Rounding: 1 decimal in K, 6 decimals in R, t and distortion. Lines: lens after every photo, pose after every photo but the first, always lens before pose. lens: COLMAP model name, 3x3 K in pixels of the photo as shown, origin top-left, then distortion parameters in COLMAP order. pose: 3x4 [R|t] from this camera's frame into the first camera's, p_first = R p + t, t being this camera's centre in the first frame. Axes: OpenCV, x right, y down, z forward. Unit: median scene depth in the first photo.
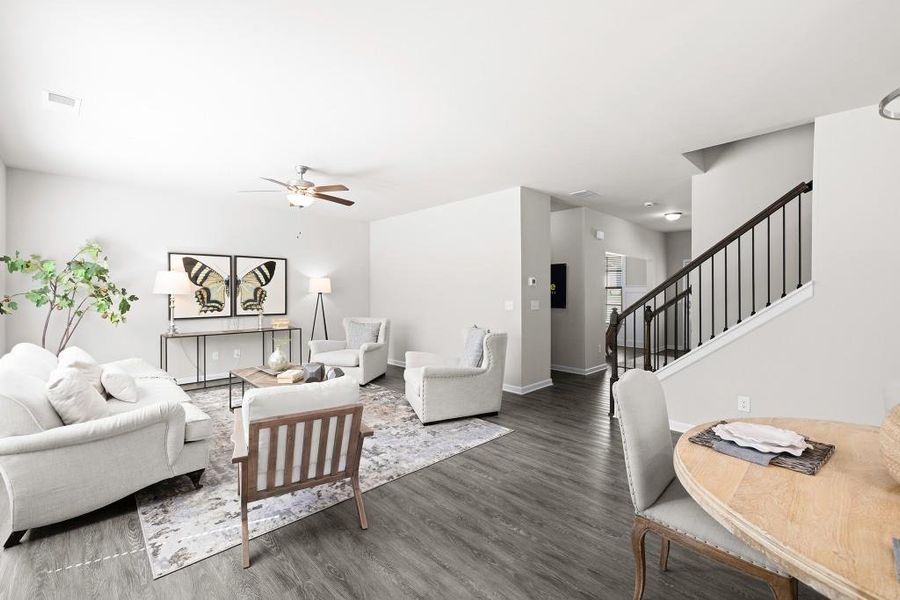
lens RADIAL K [[382.2, 0, 445.6], [0, 382.2, 292.3], [0, 0, 1]] dist [0.000115, 0.000671]
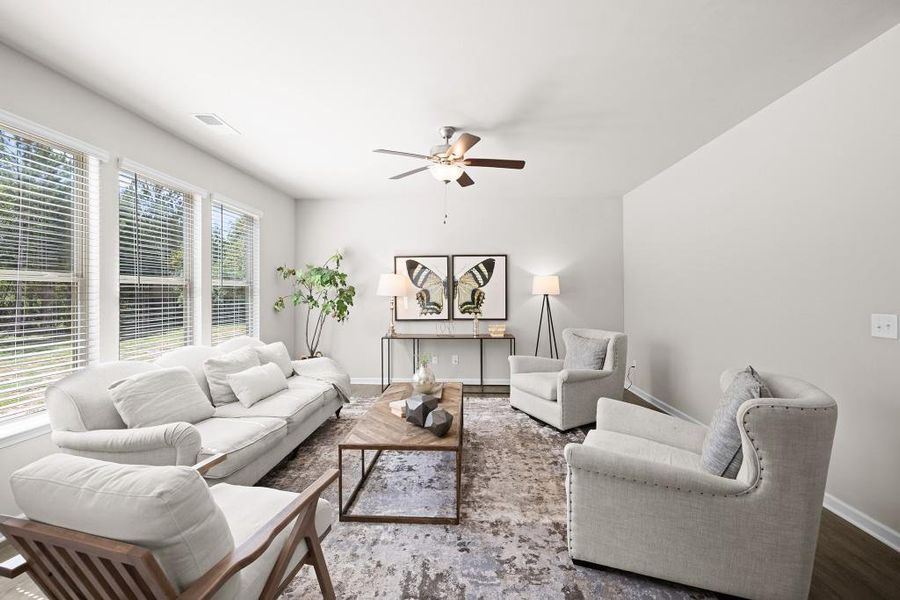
lens RADIAL K [[382.3, 0, 449.5], [0, 382.3, 291.0], [0, 0, 1]] dist [0.000699, 0.000188]
pose [[0.691607, -0.007111, -0.722239, 0.130983], [0.002133, 0.999967, -0.007803, -0.000655], [0.722271, 0.003856, 0.691599, 0.366516]]
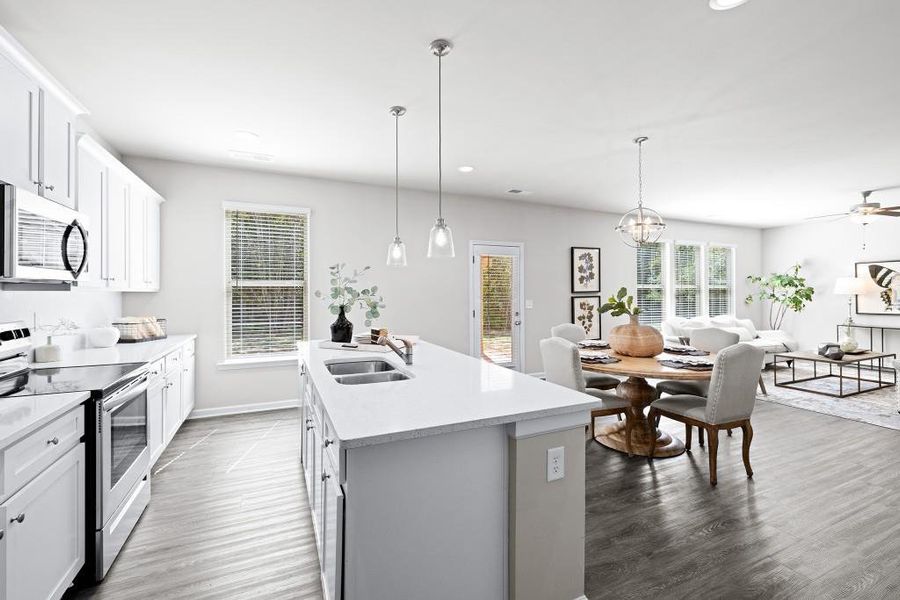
lens RADIAL K [[382.2, 0, 445.6], [0, 382.2, 292.3], [0, 0, 1]] dist [0.000115, 0.000671]
pose [[-0.332816, -0.004621, -0.942980, 0.959126], [-0.001016, 0.999989, -0.004541, 0.004995], [0.942991, -0.000553, -0.332817, 0.095201]]
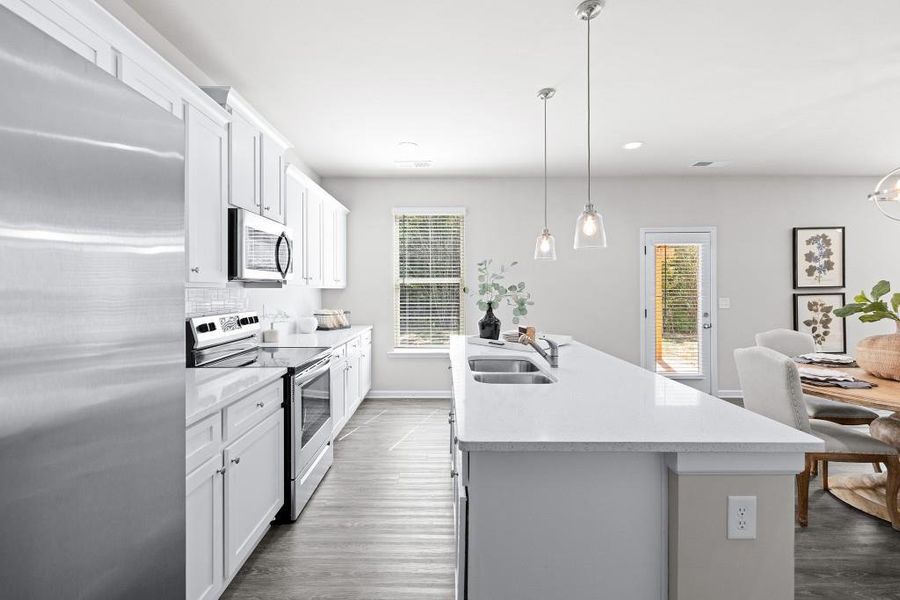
lens RADIAL K [[386.2, 0, 442.9], [0, 386.2, 290.5], [0, 0, 1]] dist [0.001510, 0.000685]
pose [[-0.694395, -0.000686, -0.719594, 0.934145], [-0.000861, 1.000000, -0.000122, 0.005395], [0.719594, 0.000535, -0.694395, 0.106874]]
